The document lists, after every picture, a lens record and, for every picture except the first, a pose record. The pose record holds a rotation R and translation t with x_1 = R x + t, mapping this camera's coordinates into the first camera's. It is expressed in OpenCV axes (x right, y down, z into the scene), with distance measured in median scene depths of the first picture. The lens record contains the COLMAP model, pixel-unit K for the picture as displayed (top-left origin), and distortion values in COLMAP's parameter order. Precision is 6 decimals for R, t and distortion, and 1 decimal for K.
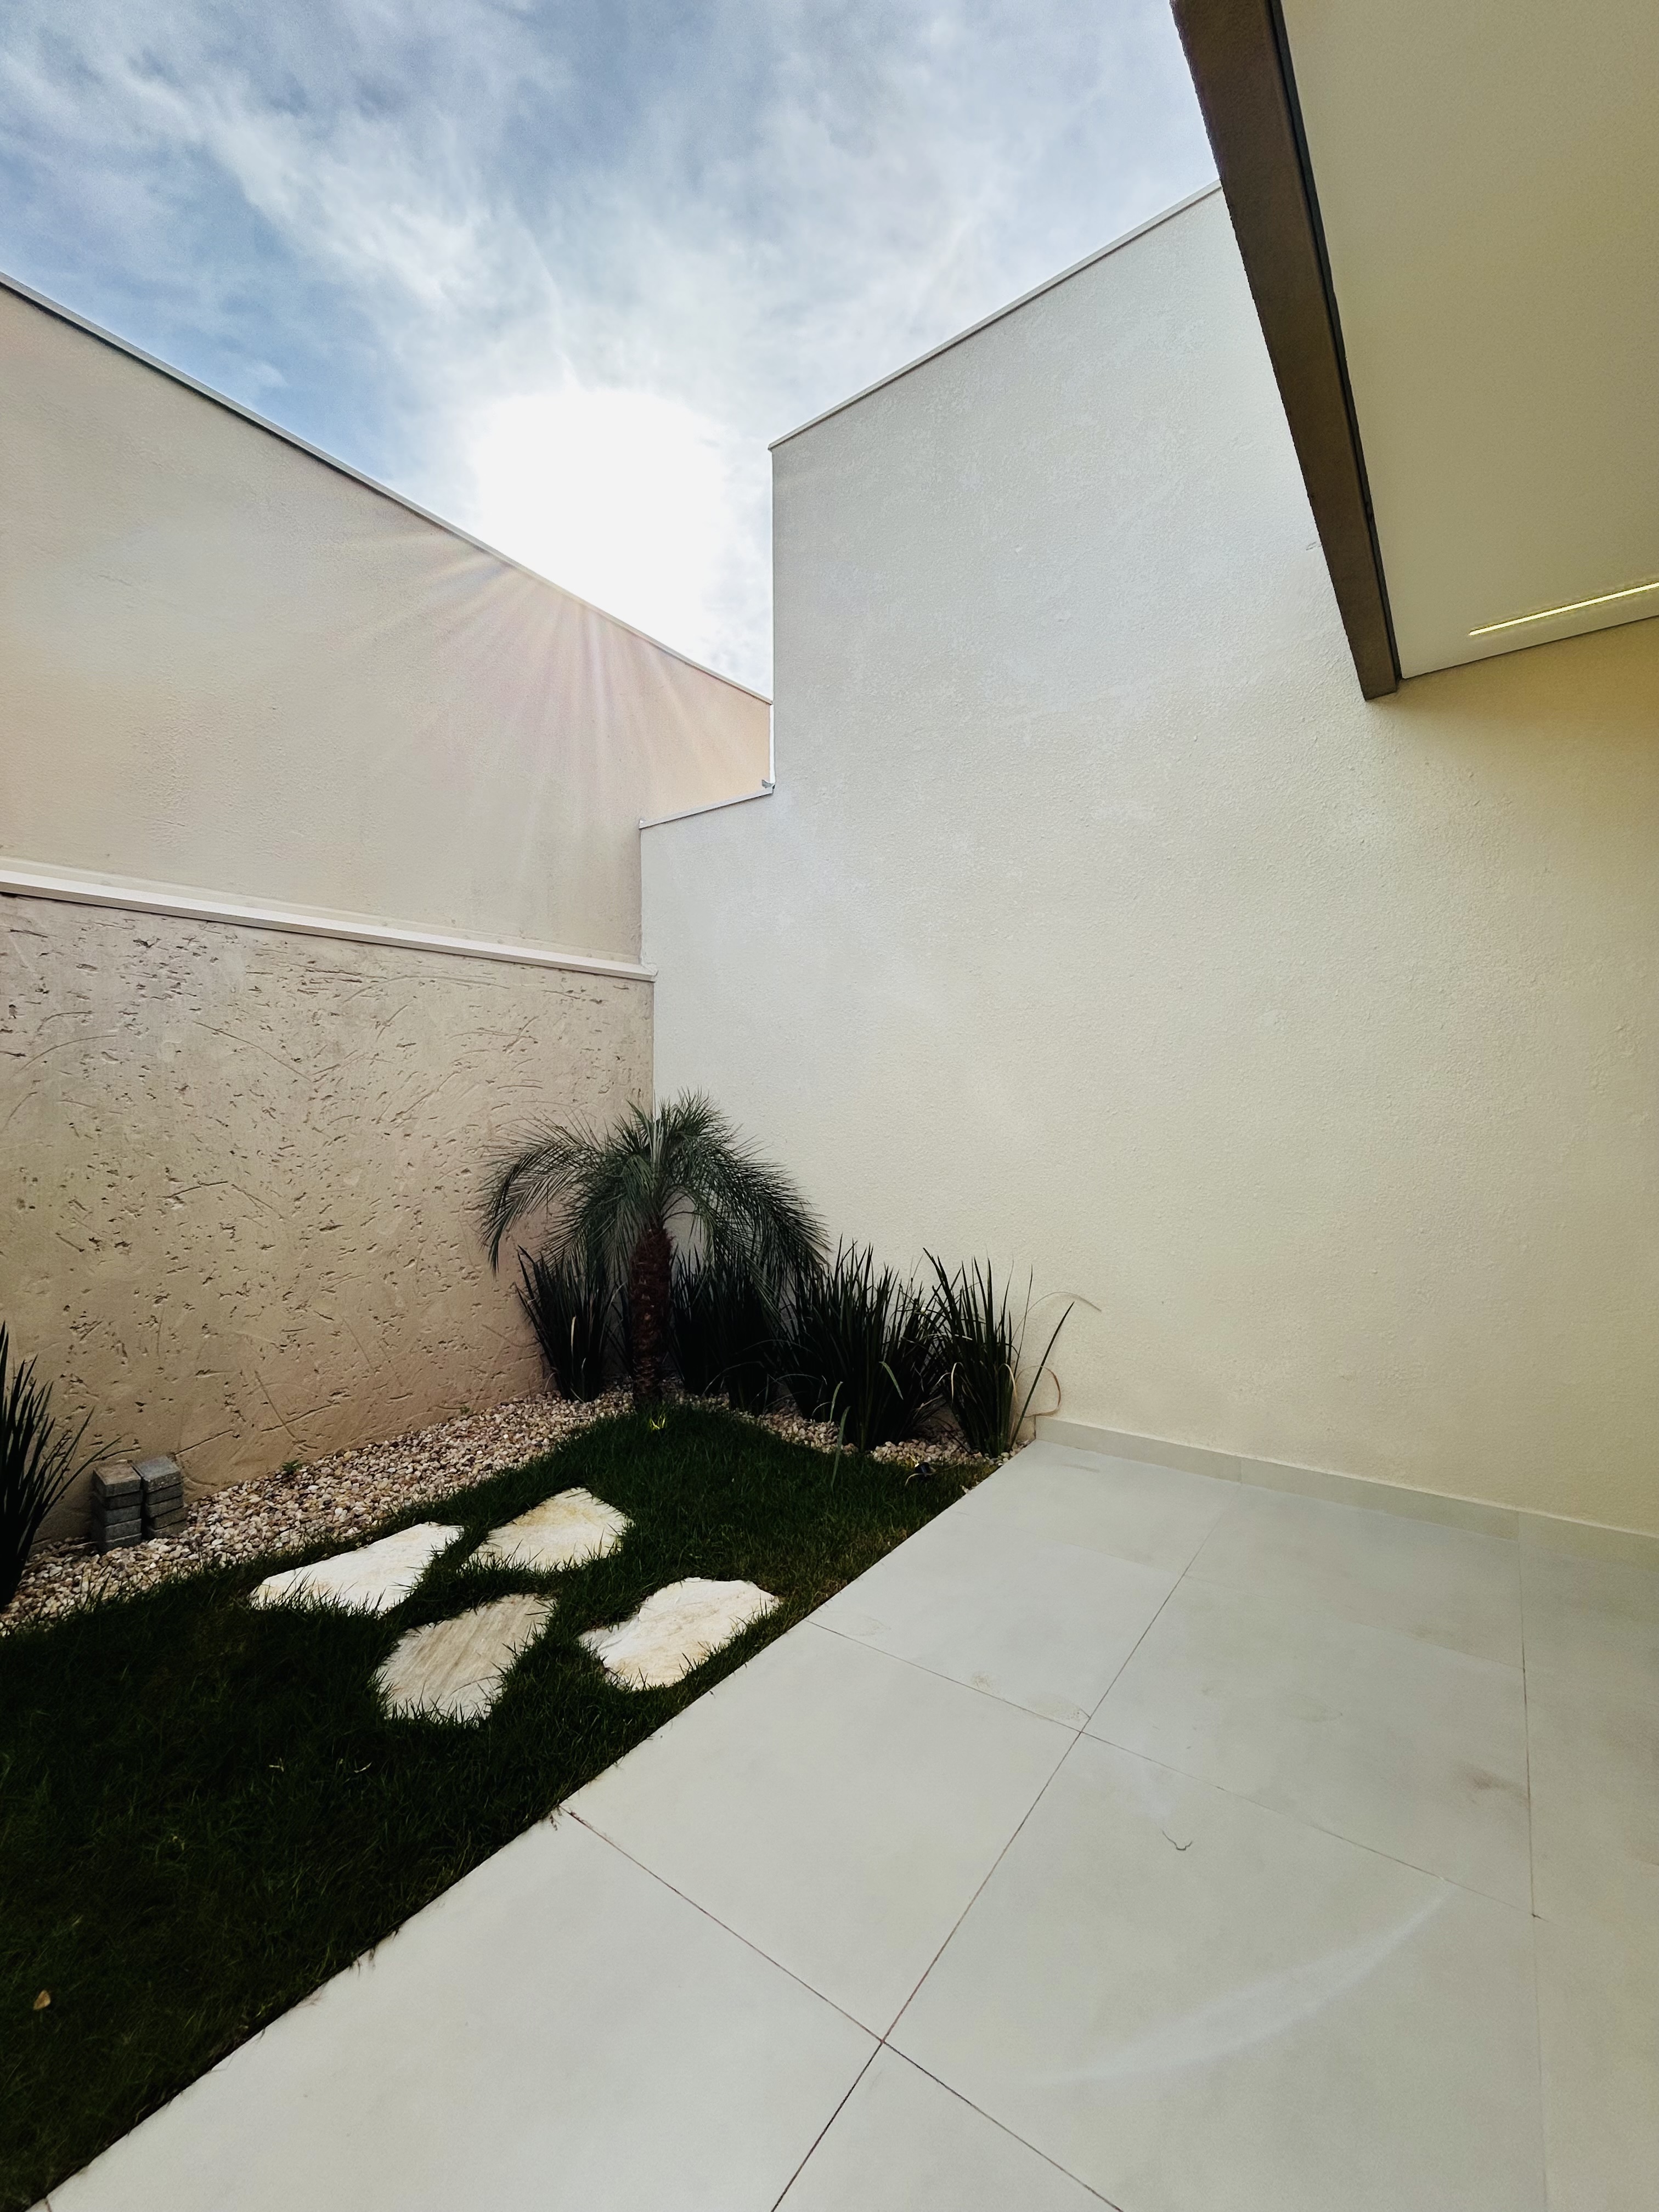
lens RADIAL K [[893.7, 0, 823.6], [0, 893.7, 1095.5], [0, 0, 1]] dist [0.000215, 0.000085]
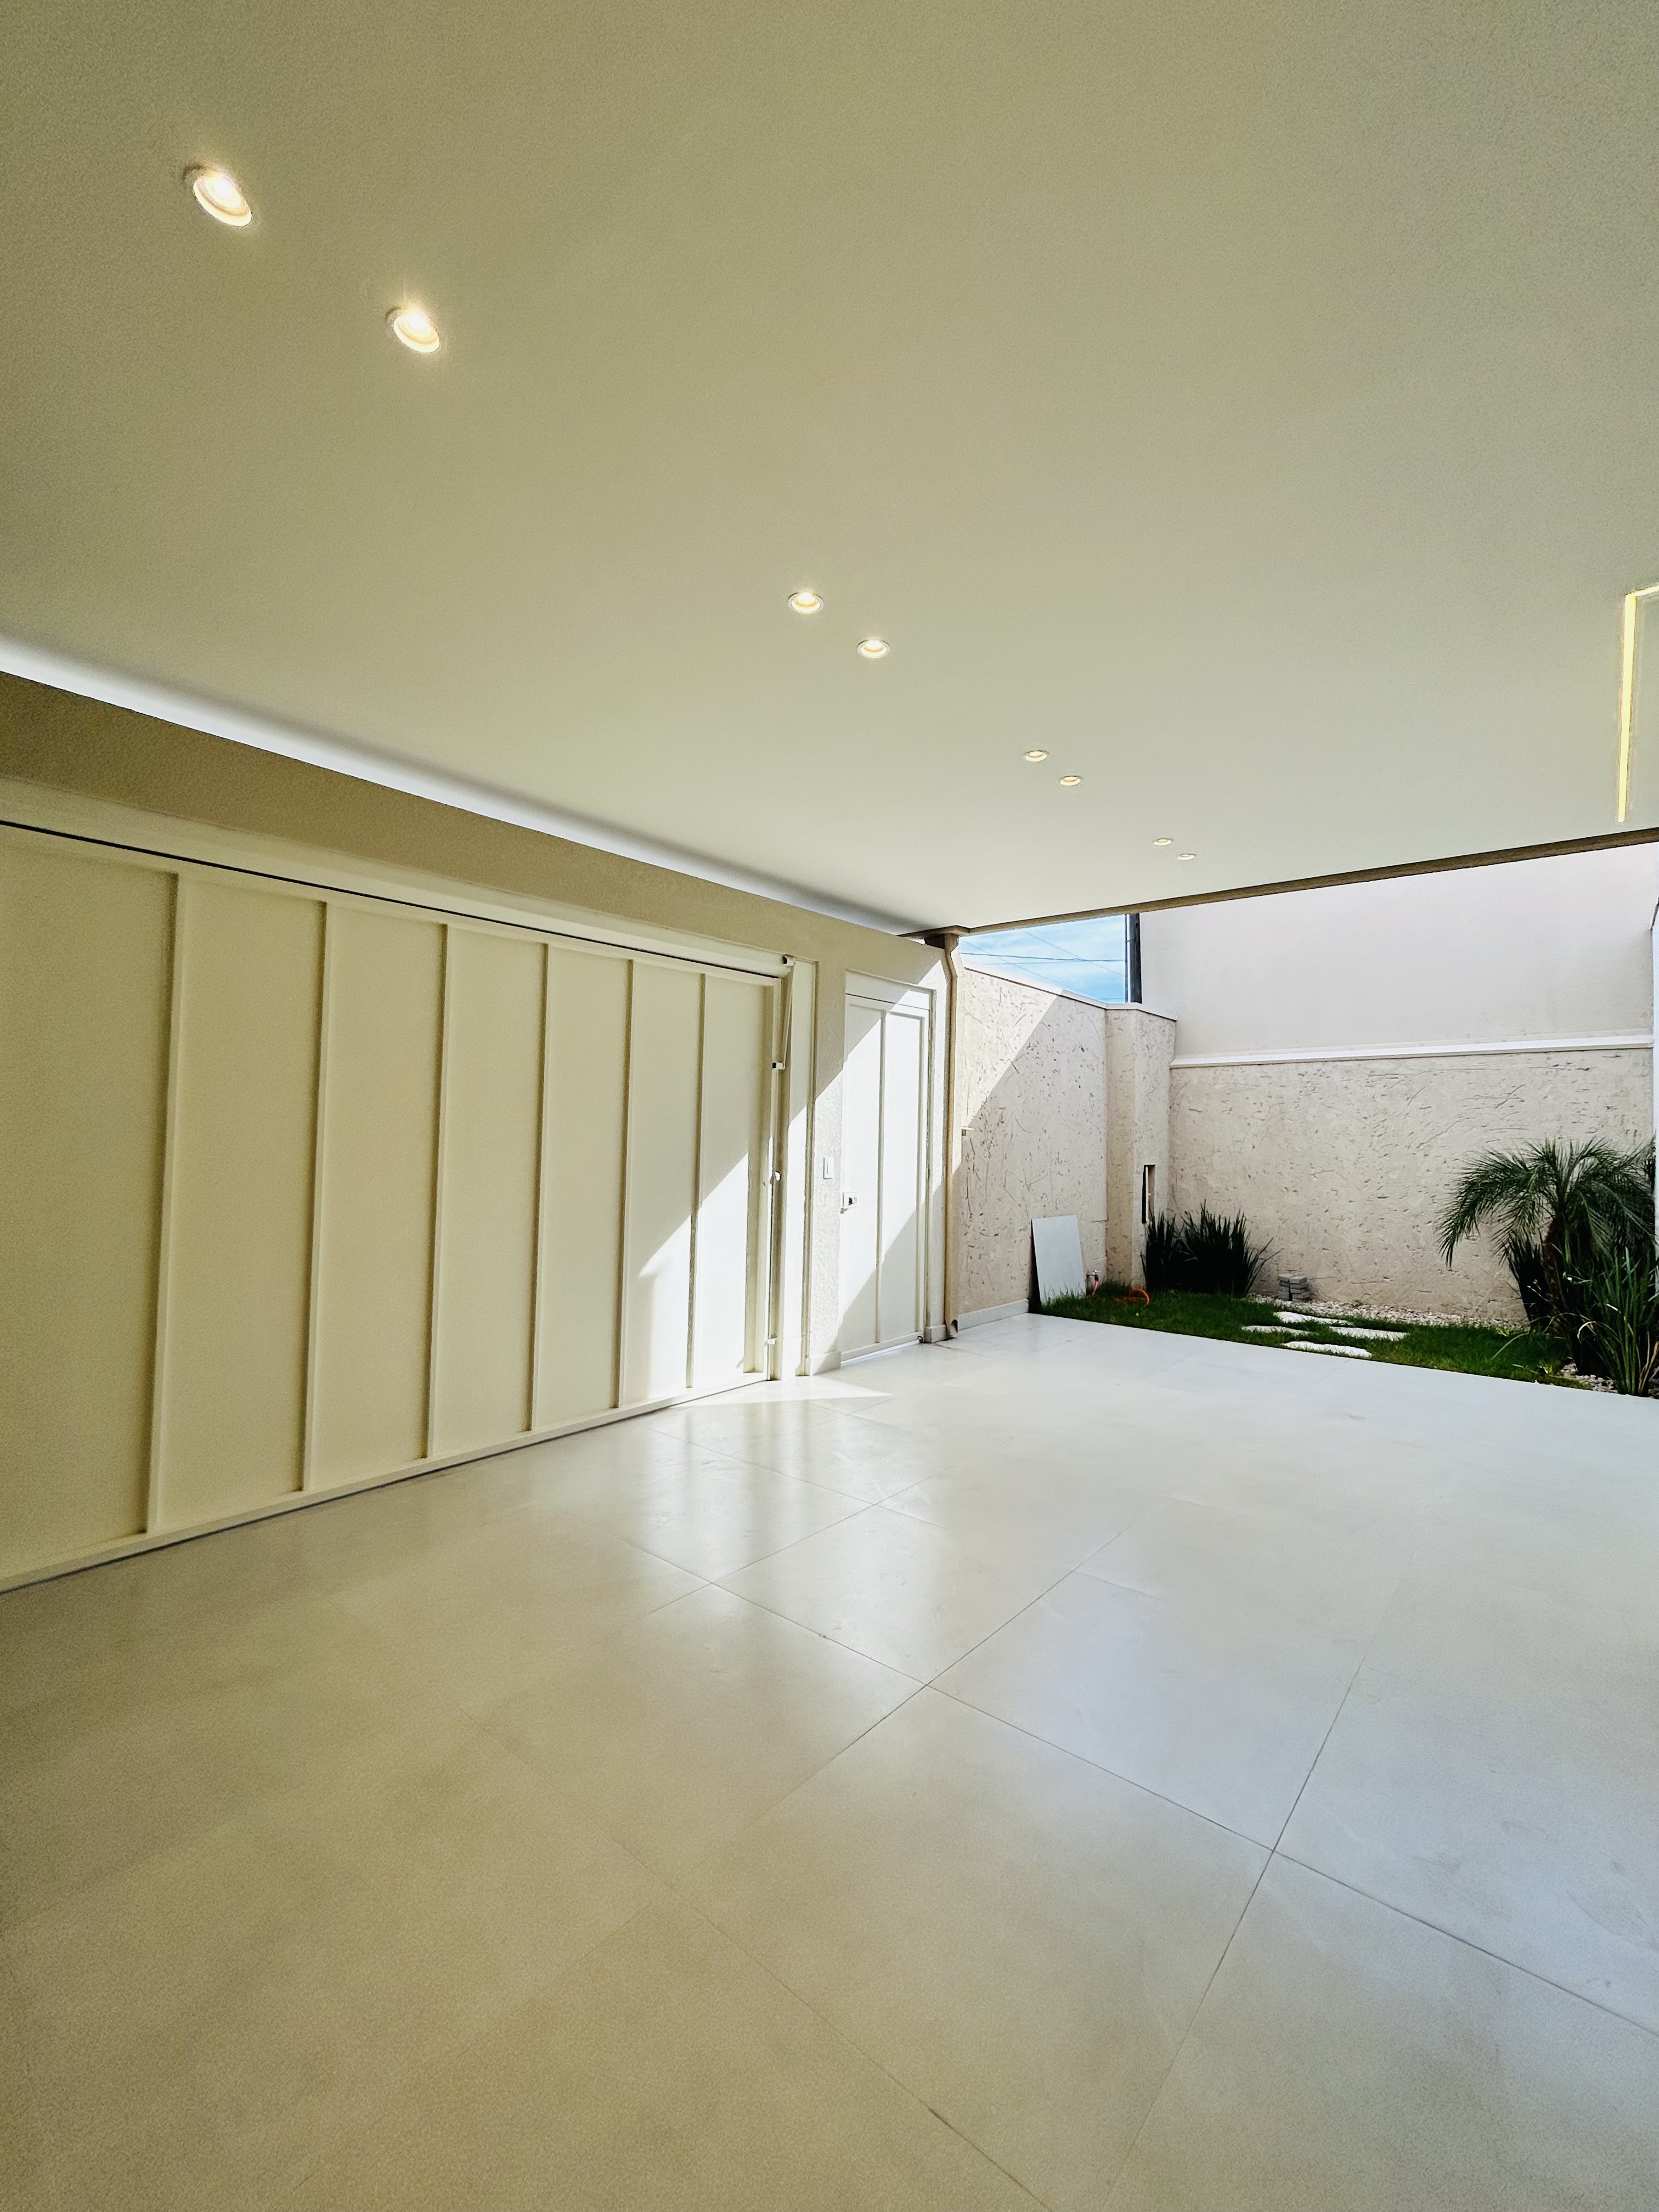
lens RADIAL K [[894.4, 0, 837.8], [0, 894.4, 1093.3], [0, 0, 1]] dist [-0.000323, 0.000233]
pose [[-0.072417, -0.039276, -0.996601, 1.406603], [0.001559, 0.999219, -0.039493, -0.013138], [0.997373, -0.004414, -0.072299, -0.103460]]
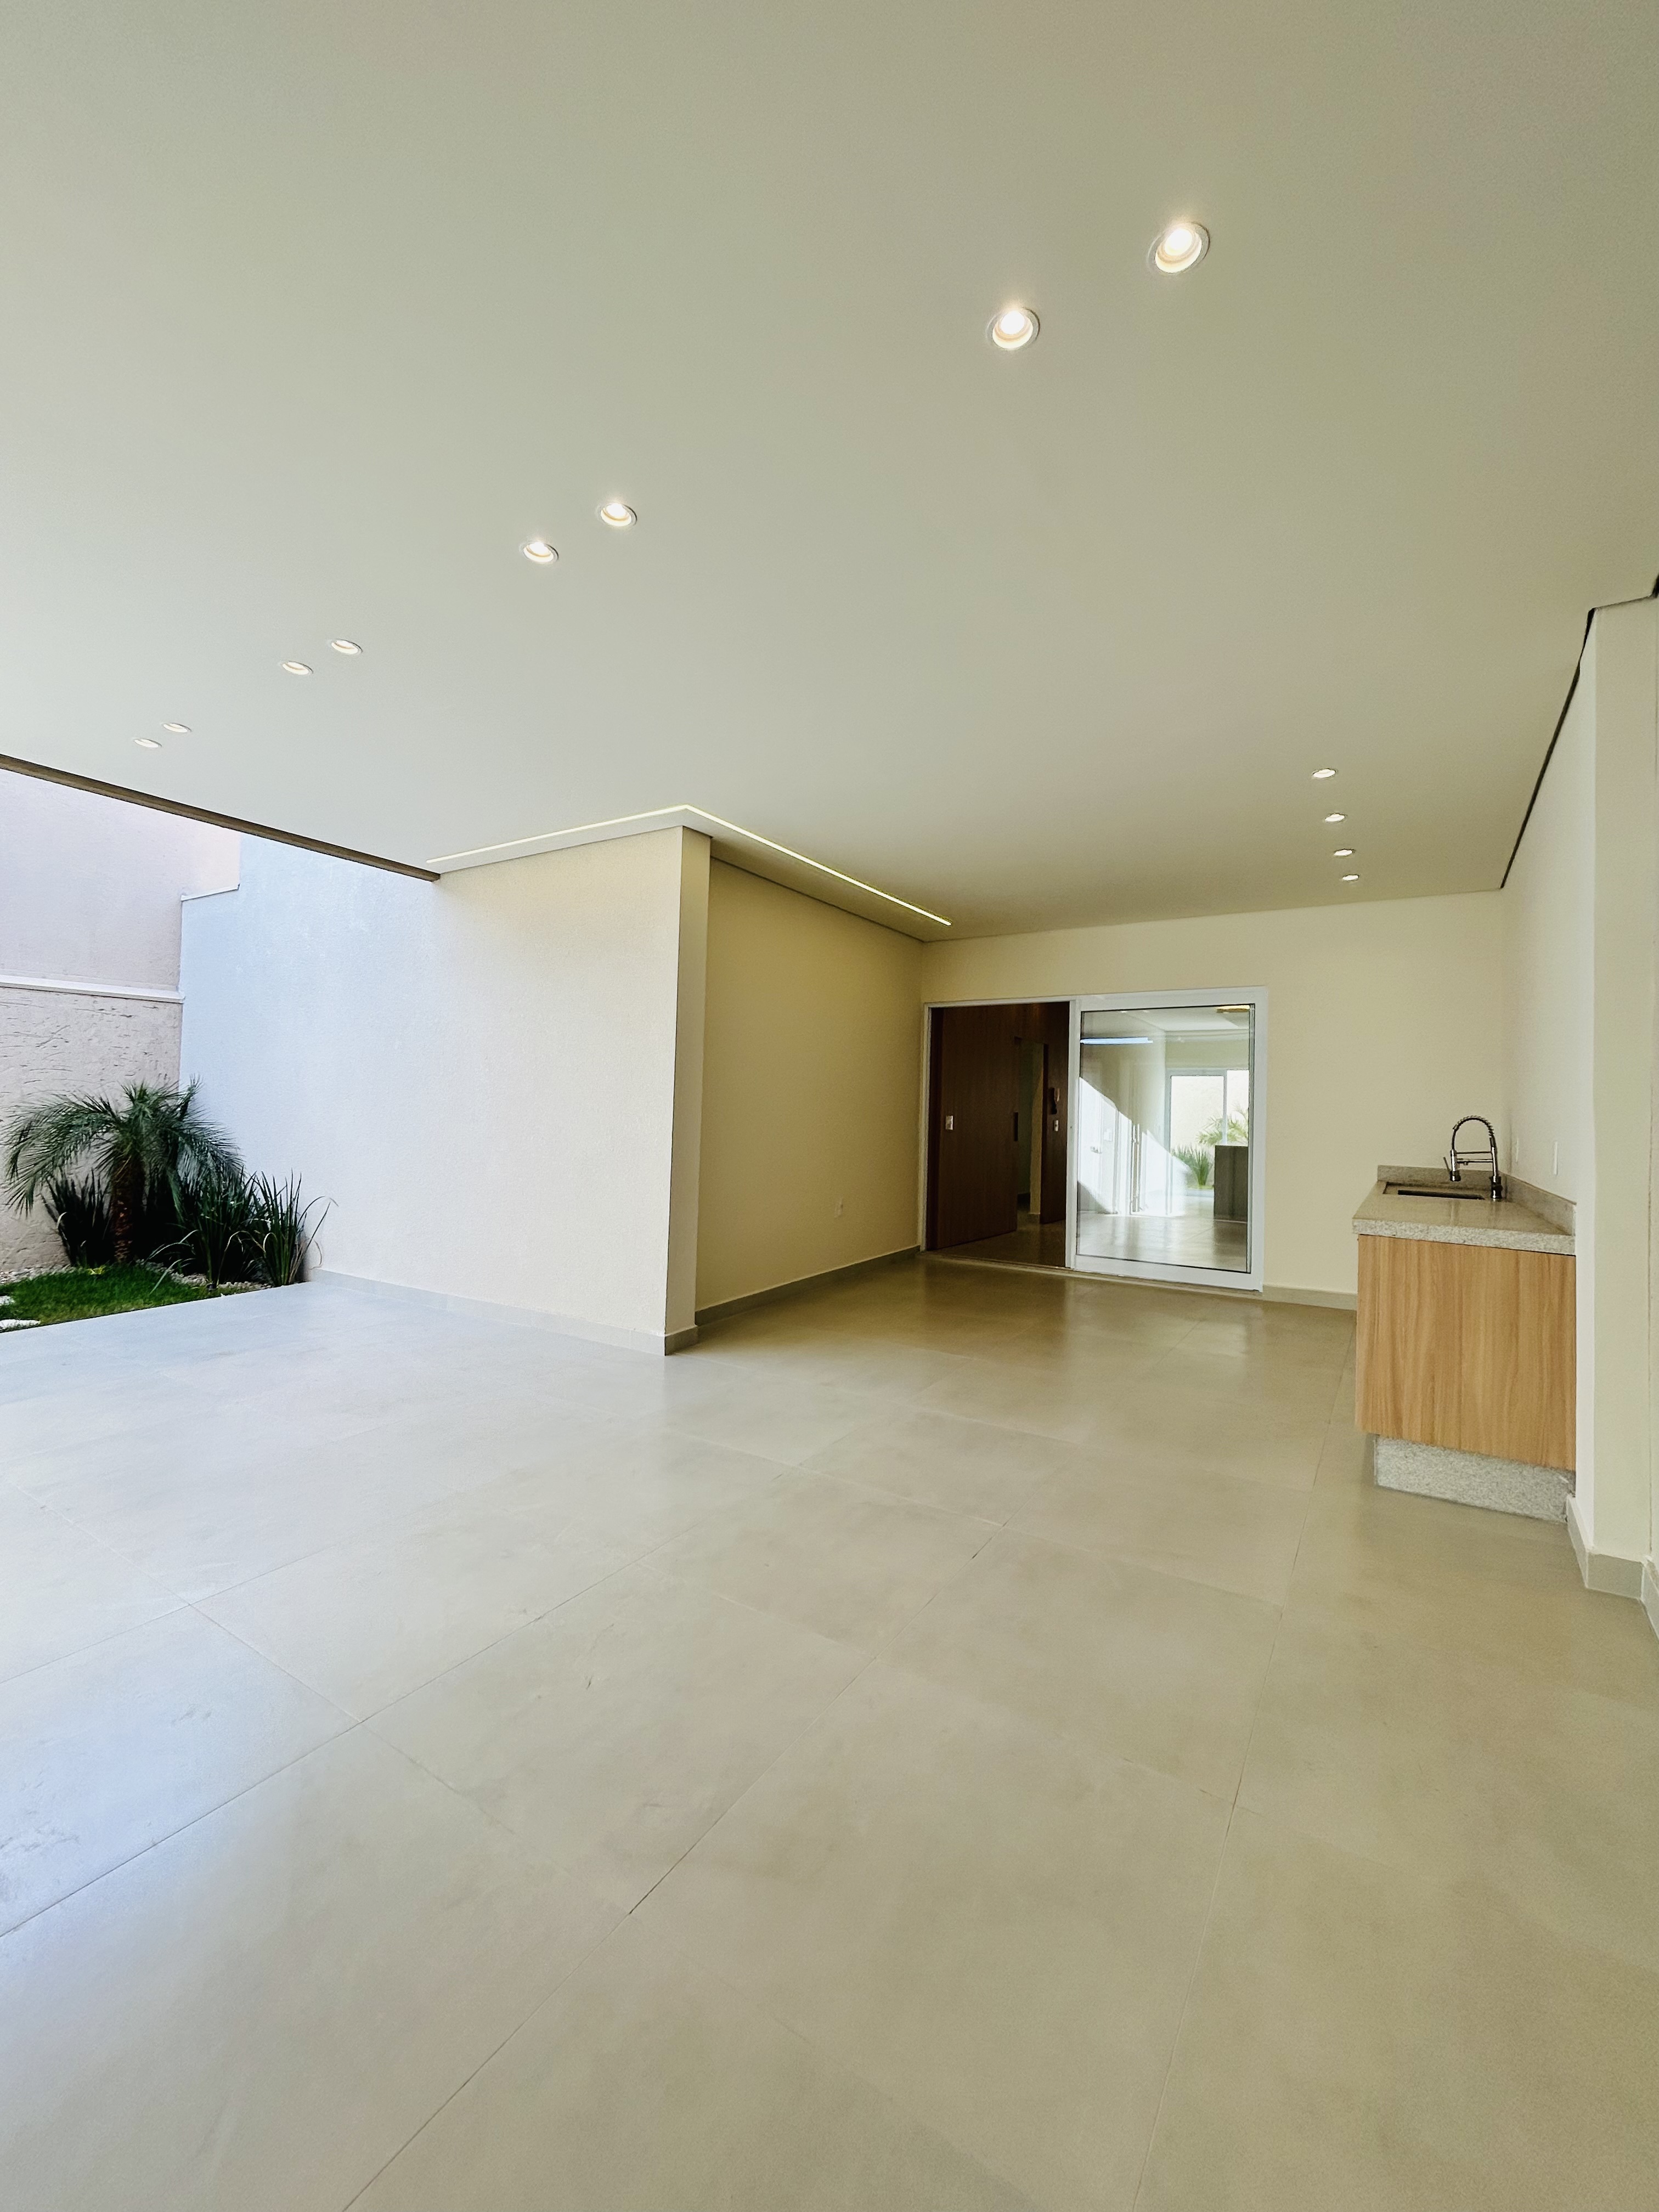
lens RADIAL K [[894.4, 0, 837.8], [0, 894.4, 1093.3], [0, 0, 1]] dist [-0.000323, 0.000233]
pose [[0.997387, 0.031256, 0.065129, 0.969892], [-0.031196, 0.999511, -0.001947, -0.008551], [-0.065158, -0.000090, 0.997875, -0.686277]]
